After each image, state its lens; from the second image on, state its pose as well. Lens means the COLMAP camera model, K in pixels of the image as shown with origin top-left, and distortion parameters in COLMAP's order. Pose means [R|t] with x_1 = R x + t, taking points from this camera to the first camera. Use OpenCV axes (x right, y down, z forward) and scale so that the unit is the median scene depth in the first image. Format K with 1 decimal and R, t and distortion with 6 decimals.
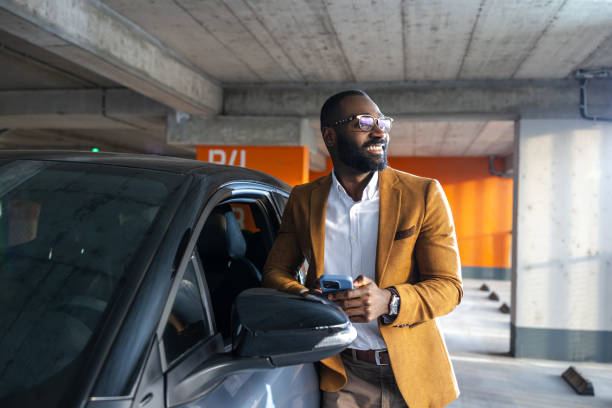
lens RADIAL K [[565.4, 0, 306.0], [0, 565.4, 204.0], [0, 0, 1]] dist [0.170751, -0.436760]
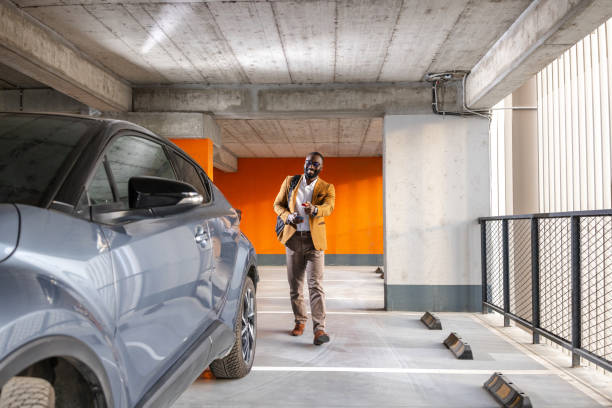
lens RADIAL K [[565.4, 0, 306.0], [0, 565.4, 204.0], [0, 0, 1]] dist [0.170751, -0.436760]
pose [[0.990152, -0.023602, 0.137994, 0.034443], [0.026599, 0.999448, -0.019916, 0.061661], [-0.137448, 0.023390, 0.990233, -0.171776]]
